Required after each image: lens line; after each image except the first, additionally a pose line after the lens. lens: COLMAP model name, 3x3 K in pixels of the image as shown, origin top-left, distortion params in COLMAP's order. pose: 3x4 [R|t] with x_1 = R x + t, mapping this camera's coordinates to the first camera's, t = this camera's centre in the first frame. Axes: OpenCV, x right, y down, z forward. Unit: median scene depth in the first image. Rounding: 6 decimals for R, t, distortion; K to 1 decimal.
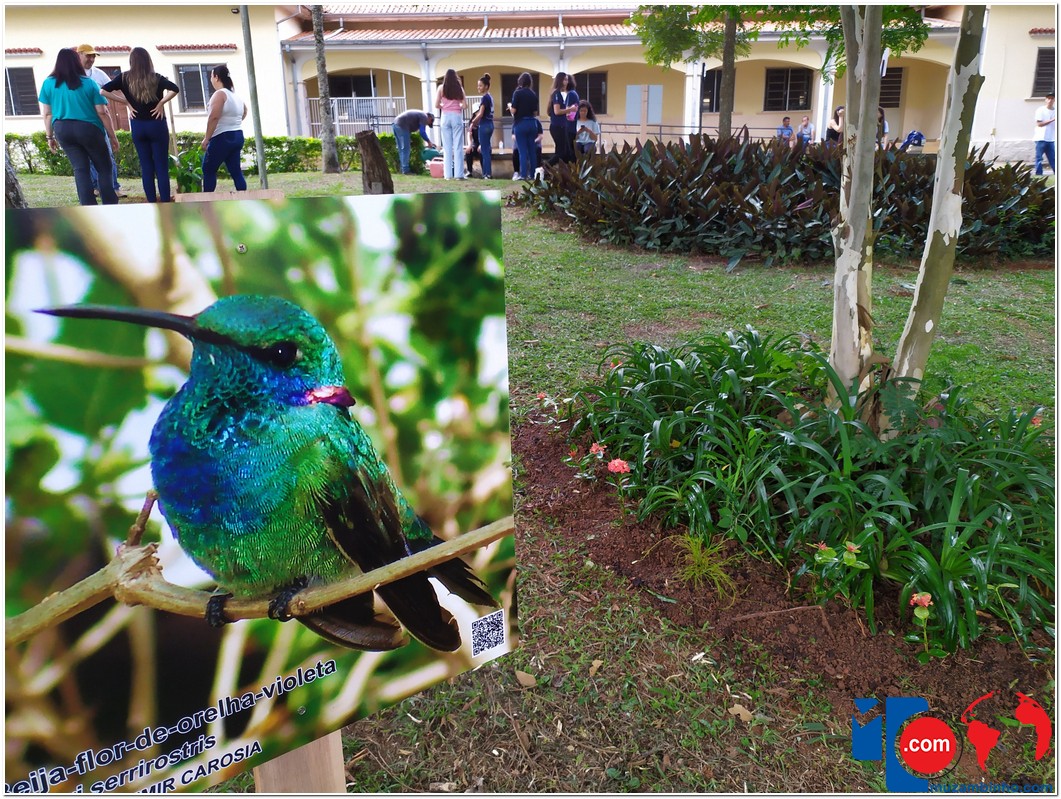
lens RADIAL K [[754.1, 0, 530.5], [0, 754.1, 399.5], [0, 0, 1]] dist [0.029668, -0.033711]
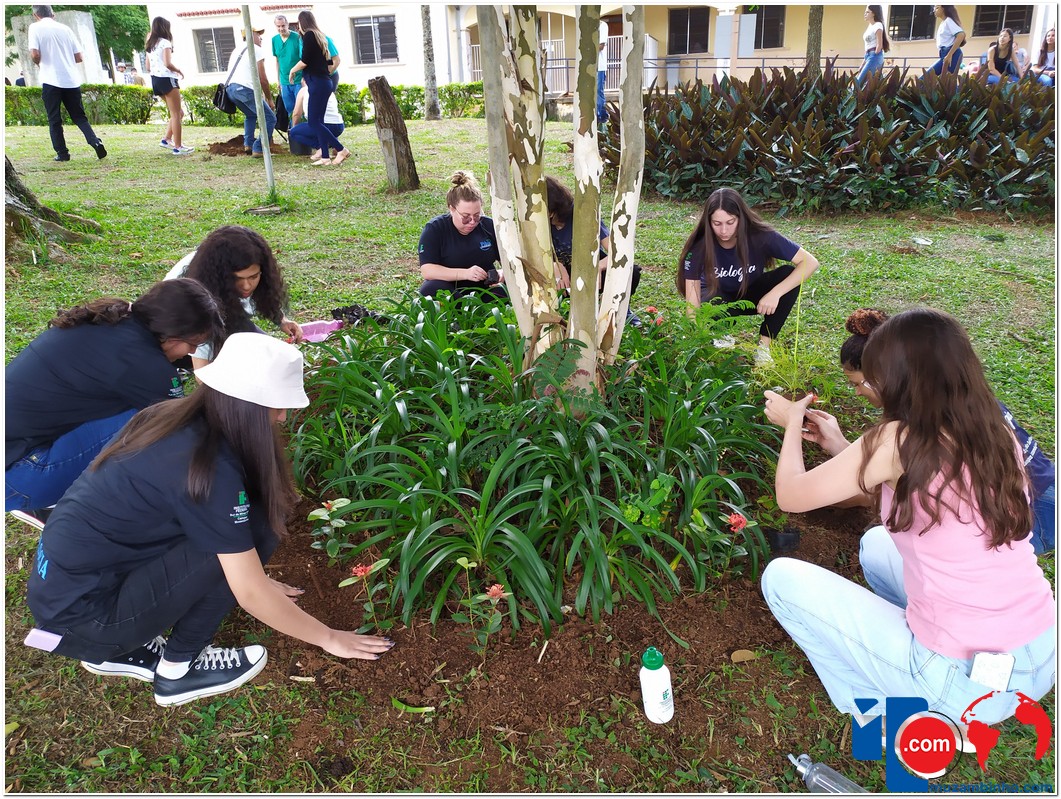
lens RADIAL K [[754.1, 0, 530.5], [0, 754.1, 399.5], [0, 0, 1]] dist [0.029668, -0.033711]
pose [[0.962418, 0.076429, -0.260594, 0.267104], [-0.058963, 0.995498, 0.074208, -0.008429], [0.265093, -0.056054, 0.962592, 0.039694]]
